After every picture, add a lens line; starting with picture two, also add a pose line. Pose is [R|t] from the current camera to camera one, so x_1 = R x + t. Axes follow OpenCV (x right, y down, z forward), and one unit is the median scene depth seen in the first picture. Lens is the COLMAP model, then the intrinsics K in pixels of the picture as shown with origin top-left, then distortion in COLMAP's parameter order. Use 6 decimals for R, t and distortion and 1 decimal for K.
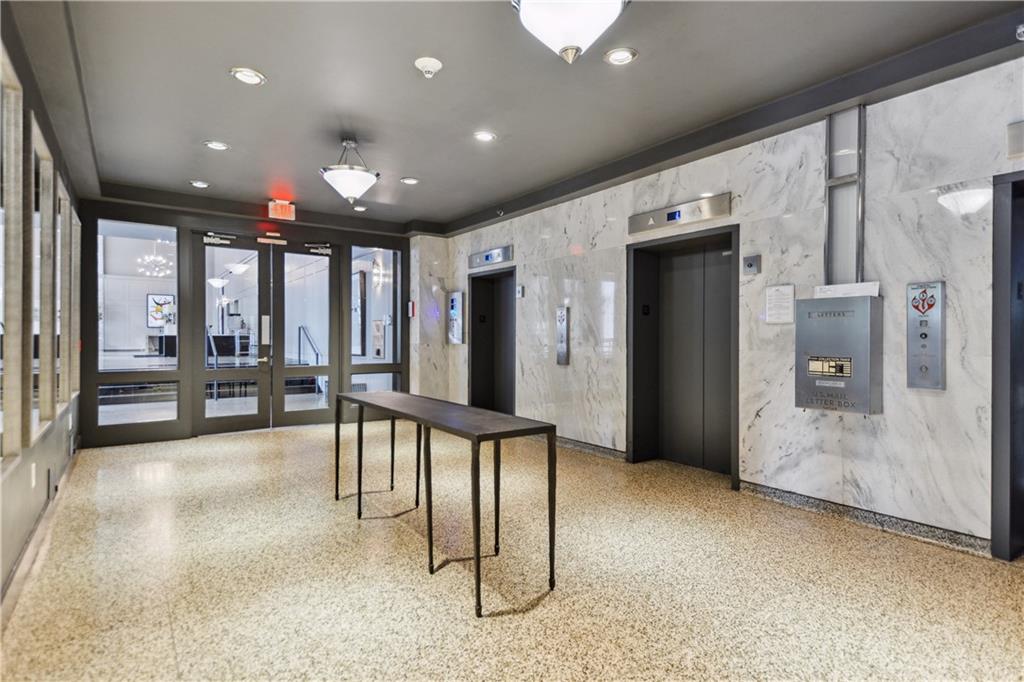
lens RADIAL K [[524.2, 0, 512.4], [0, 524.2, 337.3], [0, 0, 1]] dist [-0.002266, -0.000243]
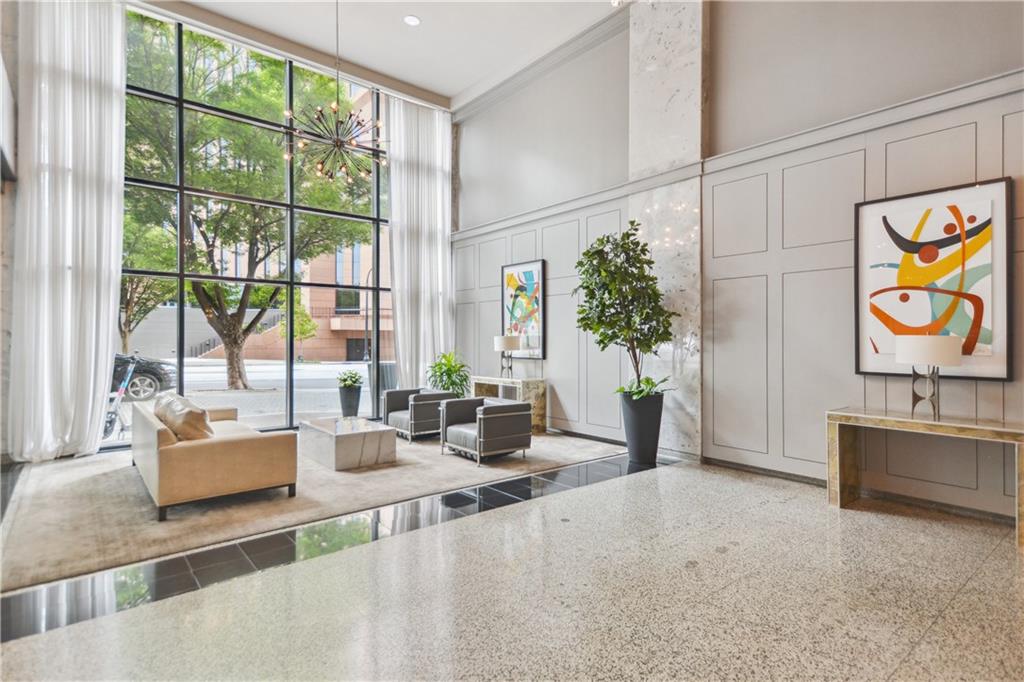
lens RADIAL K [[524.2, 0, 512.8], [0, 524.2, 339.5], [0, 0, 1]] dist [-0.002266, -0.000243]
pose [[0.062376, -0.004453, -0.998043, -0.509567], [-0.004489, 0.999979, -0.004743, -0.030624], [0.998043, 0.004776, 0.062354, 0.856723]]
